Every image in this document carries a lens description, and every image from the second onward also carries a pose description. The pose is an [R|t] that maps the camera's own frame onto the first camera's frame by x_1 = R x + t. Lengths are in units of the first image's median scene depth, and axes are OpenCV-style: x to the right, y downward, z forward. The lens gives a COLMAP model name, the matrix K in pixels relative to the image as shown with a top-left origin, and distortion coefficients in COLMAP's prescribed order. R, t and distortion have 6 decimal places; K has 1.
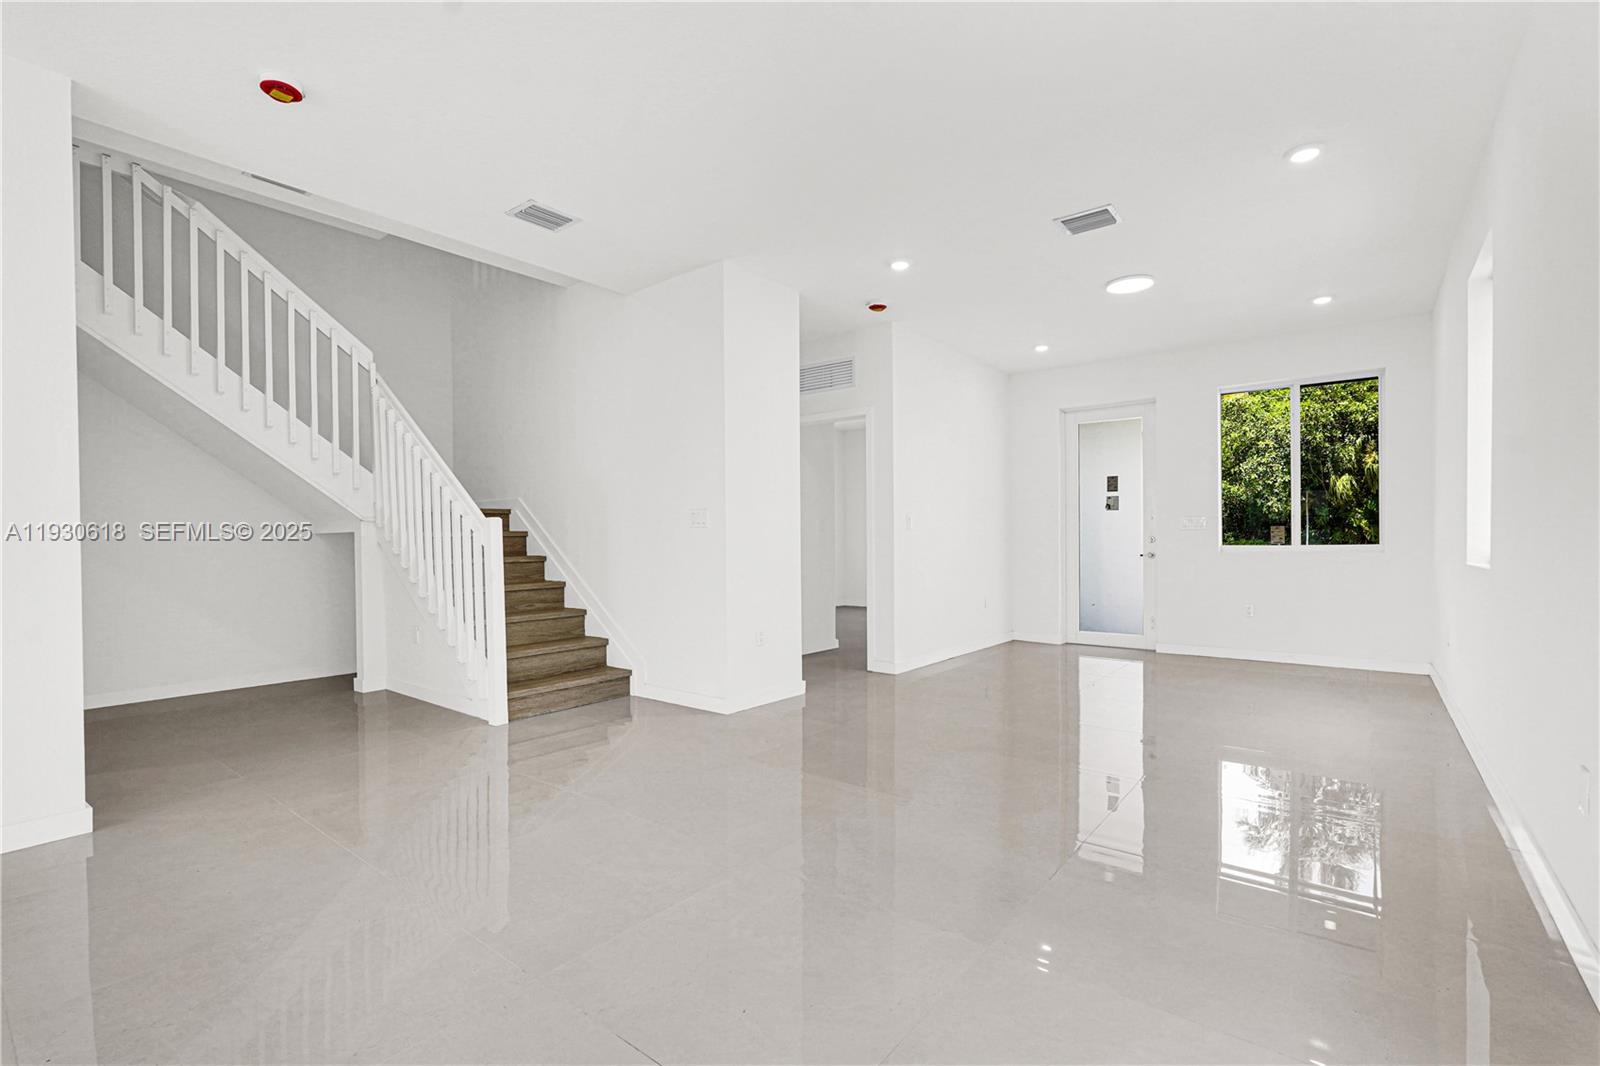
lens RADIAL K [[716.8, 0, 800.8], [0, 716.8, 549.6], [0, 0, 1]] dist [-0.023324, 0.011726]
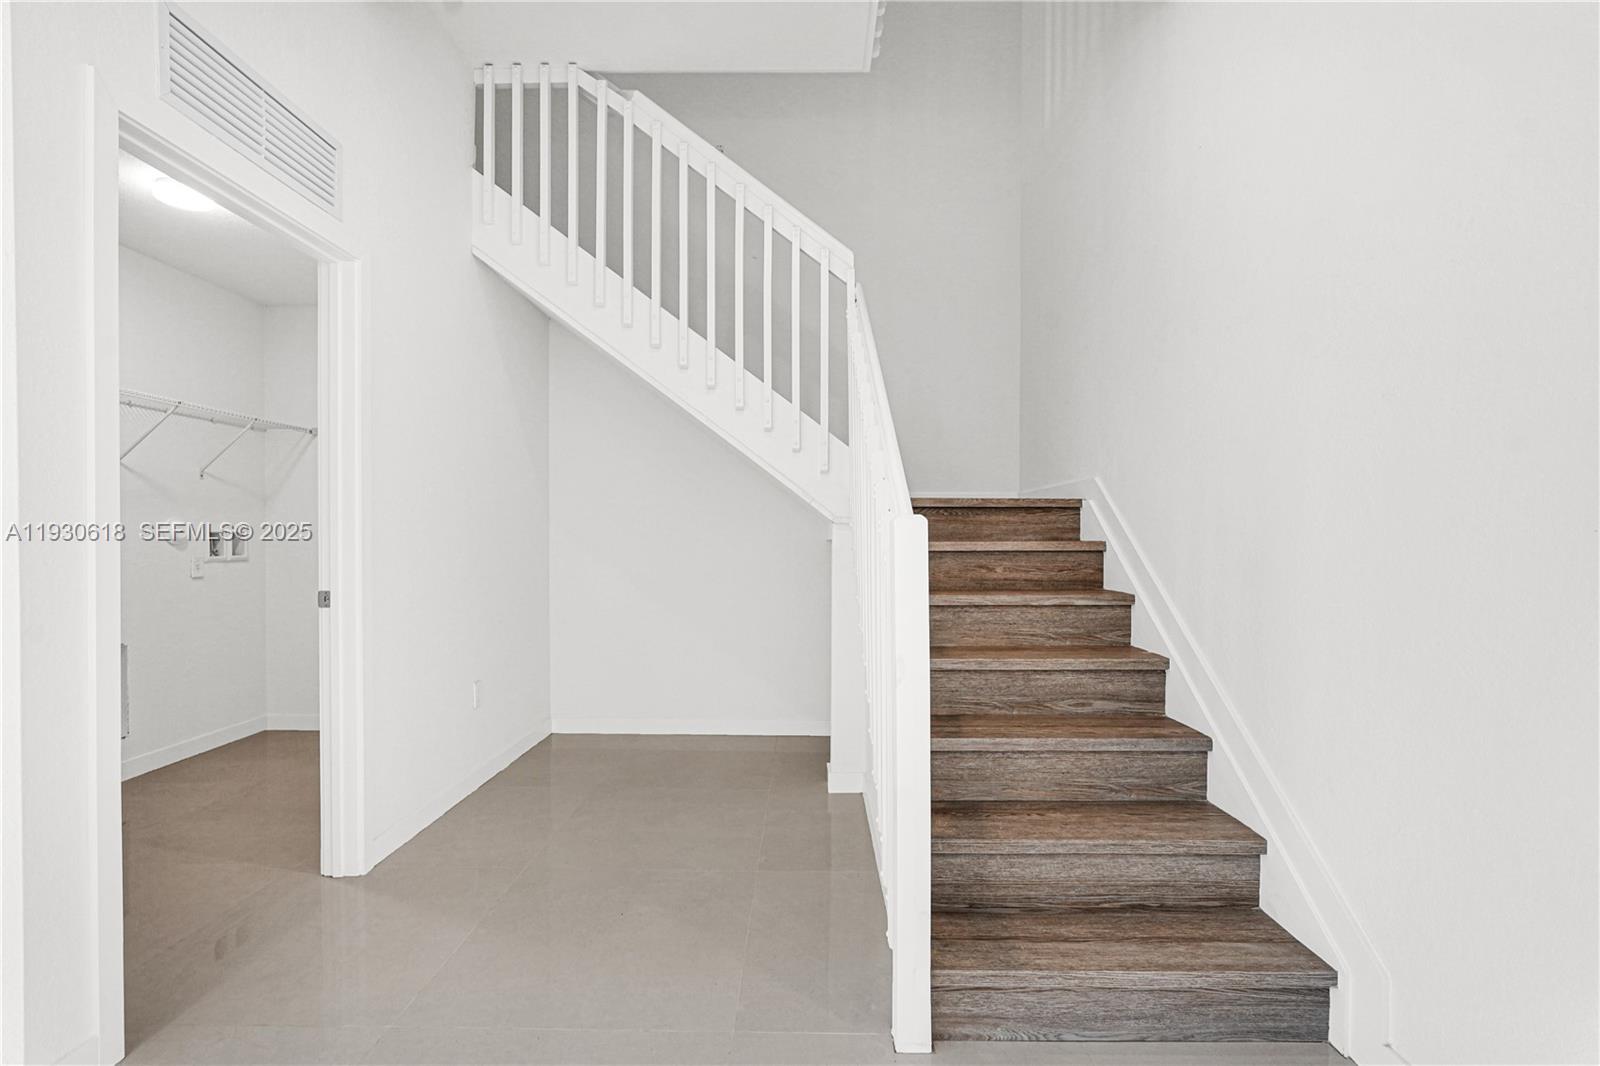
lens RADIAL K [[716.8, 0, 800.8], [0, 716.8, 549.6], [0, 0, 1]] dist [-0.023324, 0.011726]
pose [[0.613493, 0.021806, -0.789399, -0.135261], [-0.022994, 0.999688, 0.009744, -0.022912], [0.789365, 0.012173, 0.613803, 0.604298]]
